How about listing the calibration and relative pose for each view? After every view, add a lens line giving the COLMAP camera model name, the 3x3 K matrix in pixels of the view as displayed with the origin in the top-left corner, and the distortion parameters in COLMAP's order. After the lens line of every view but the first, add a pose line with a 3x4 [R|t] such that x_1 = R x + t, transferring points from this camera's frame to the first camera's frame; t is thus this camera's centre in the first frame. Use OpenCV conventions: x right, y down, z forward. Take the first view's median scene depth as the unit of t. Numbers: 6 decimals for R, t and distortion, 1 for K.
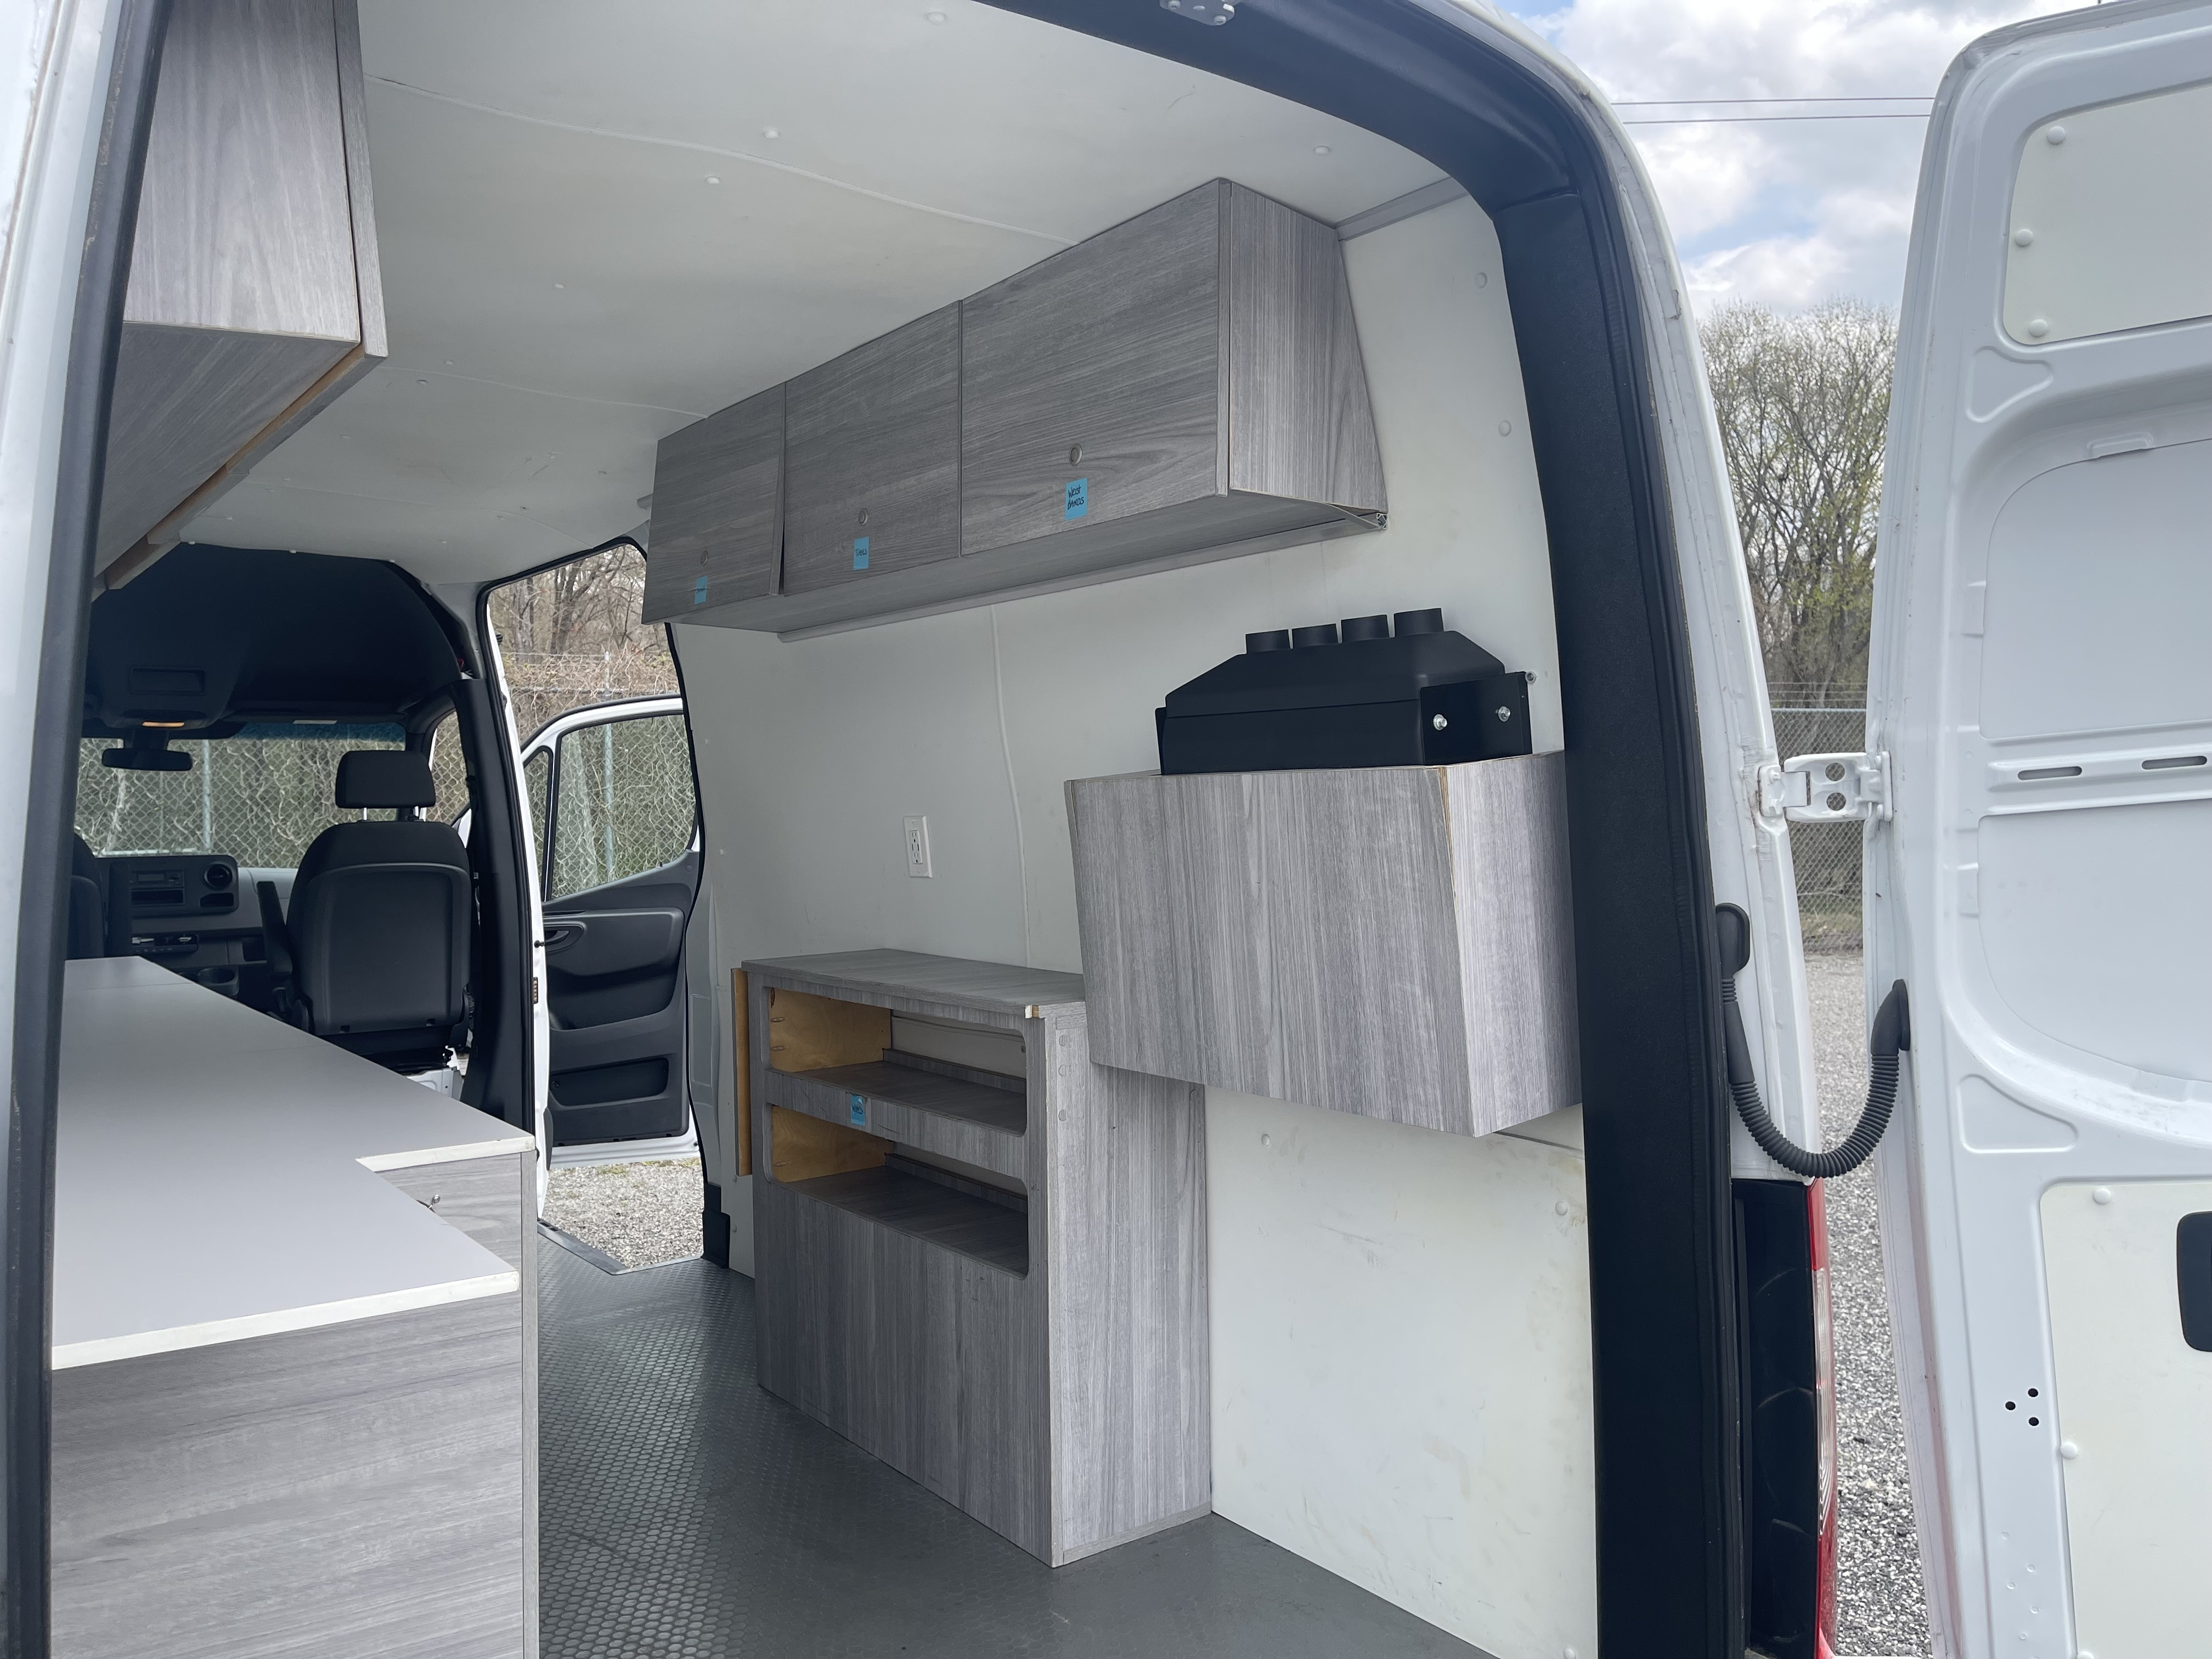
lens RADIAL K [[1700.1, 0, 1102.8], [0, 1700.1, 828.8], [0, 0, 1]] dist [0.051431, -0.017760]
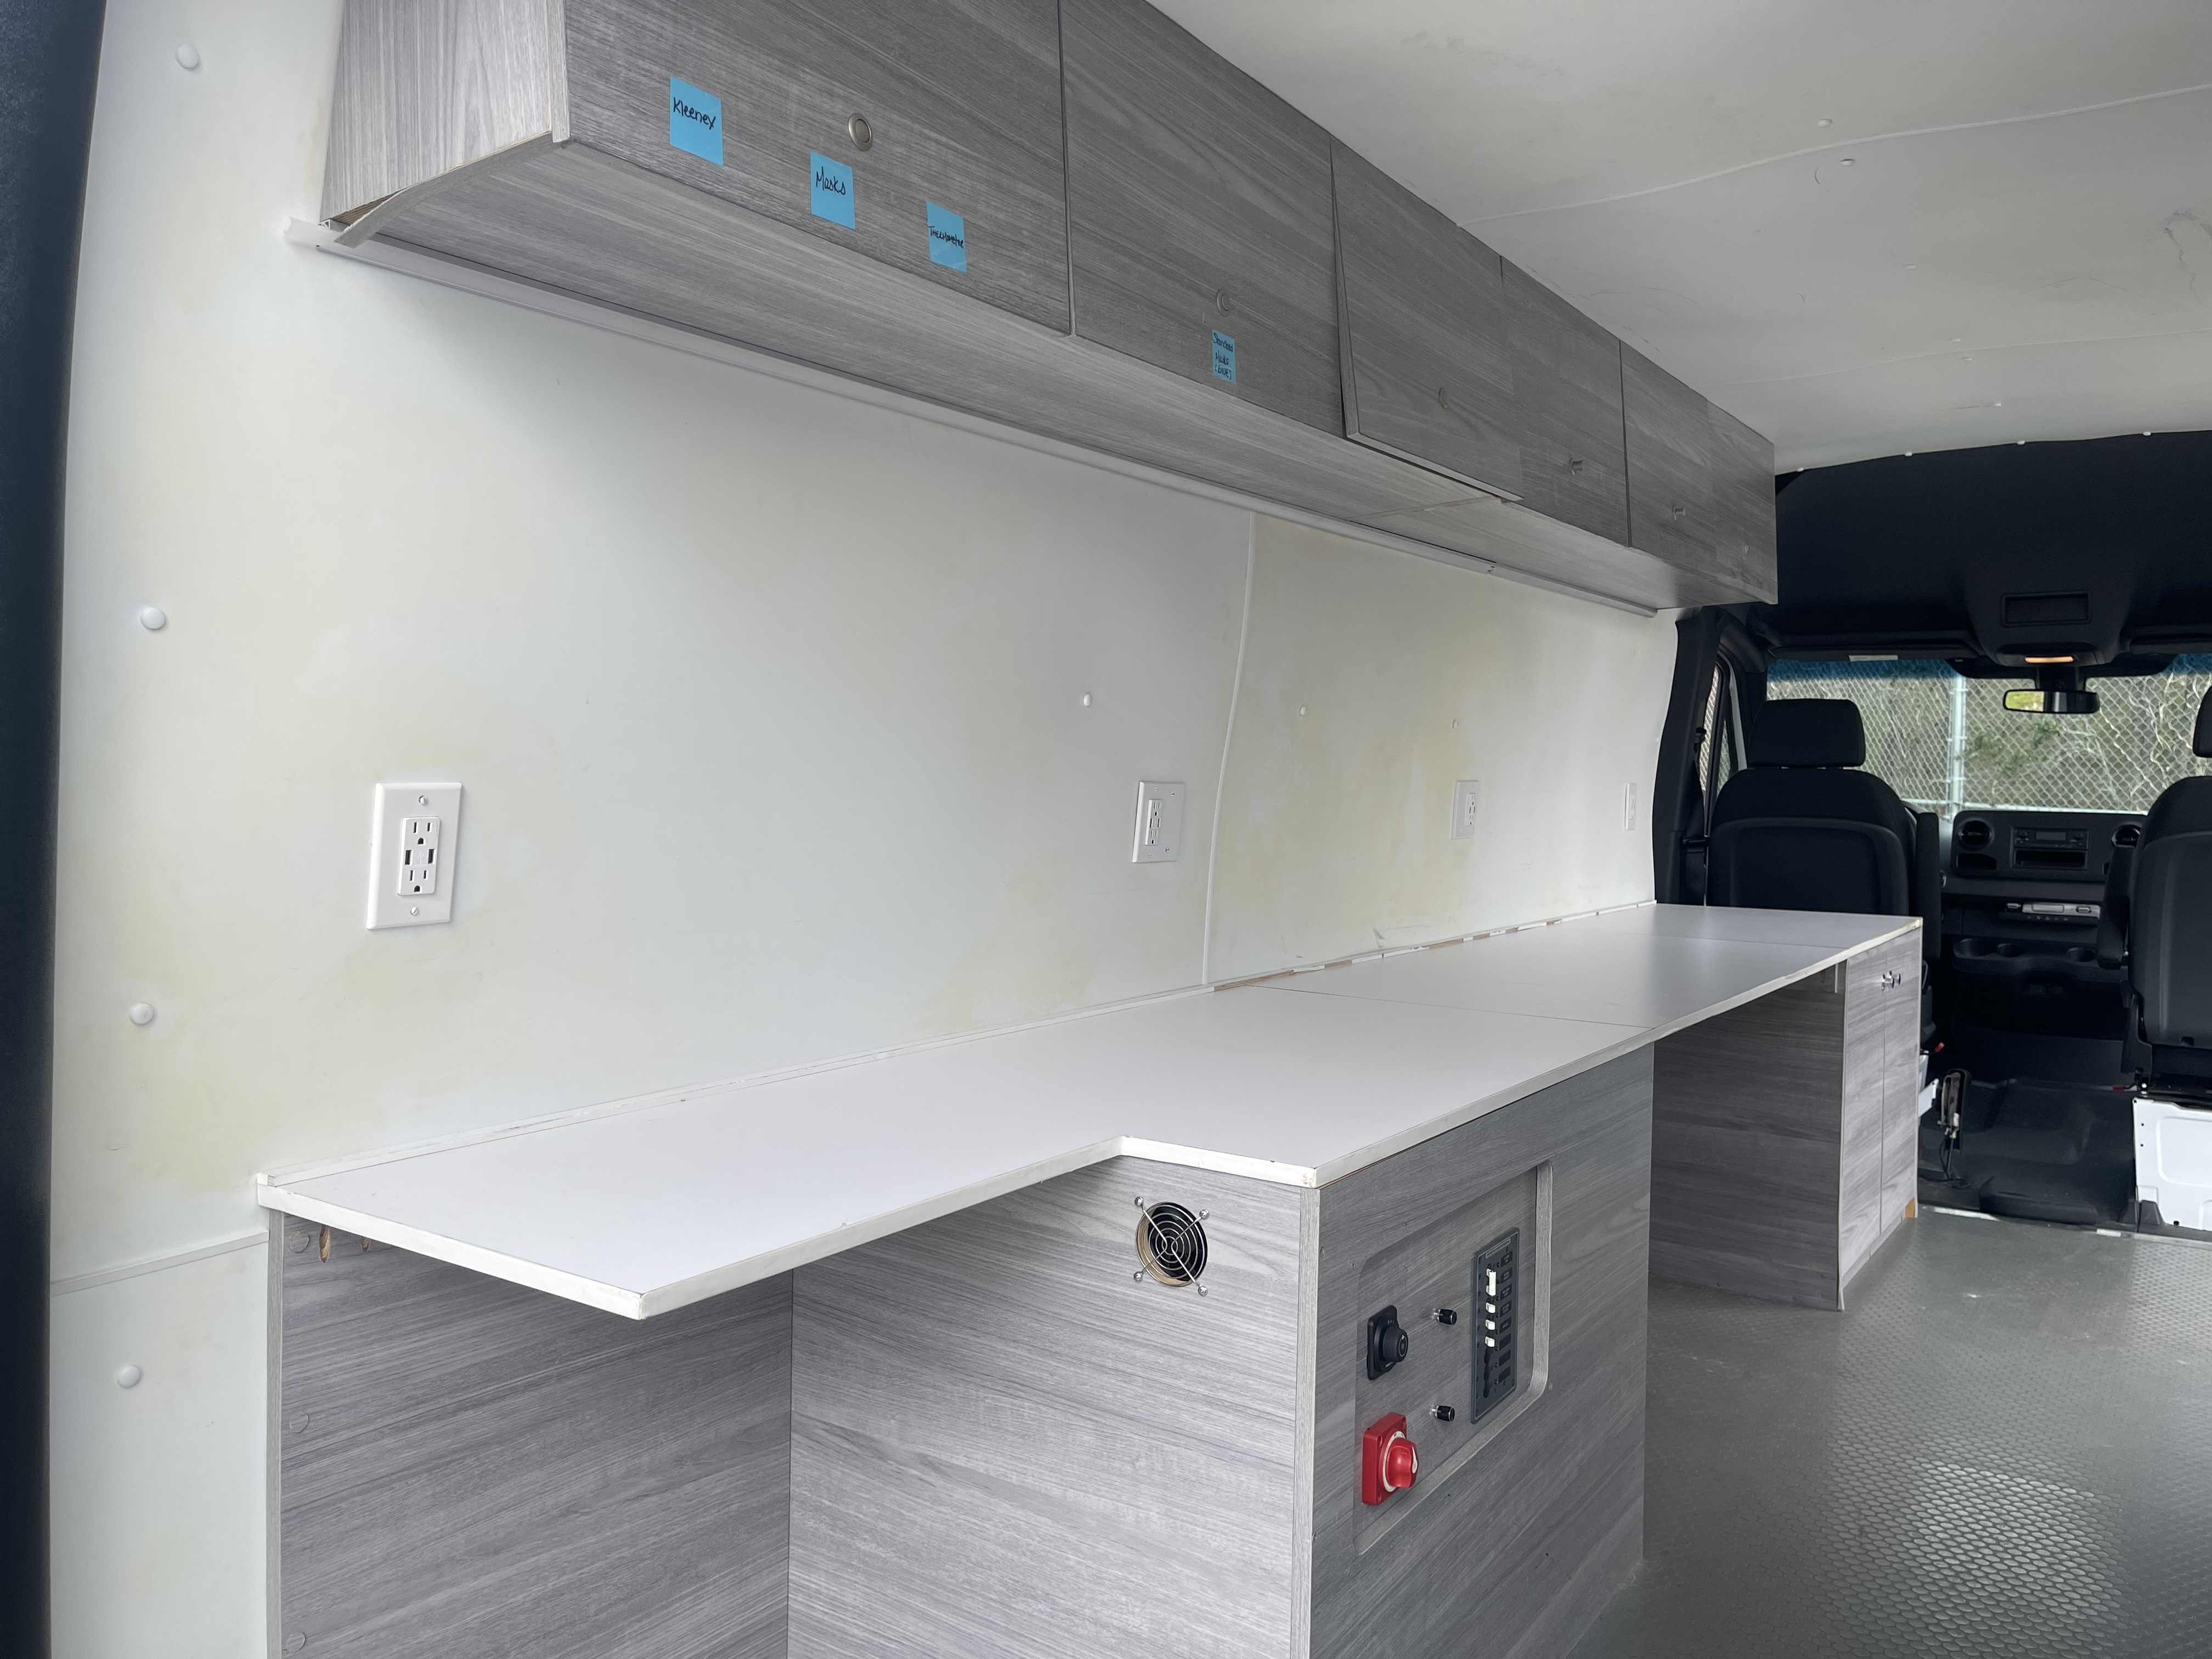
lens RADIAL K [[1700.1, 0, 1104.9], [0, 1700.1, 827.0], [0, 0, 1]] dist [0.051431, -0.017760]
pose [[0.334327, 0.053946, -0.940912, 0.332178], [-0.035200, 0.998379, 0.044734, 0.004190], [0.941799, 0.018165, 0.335684, 0.706106]]
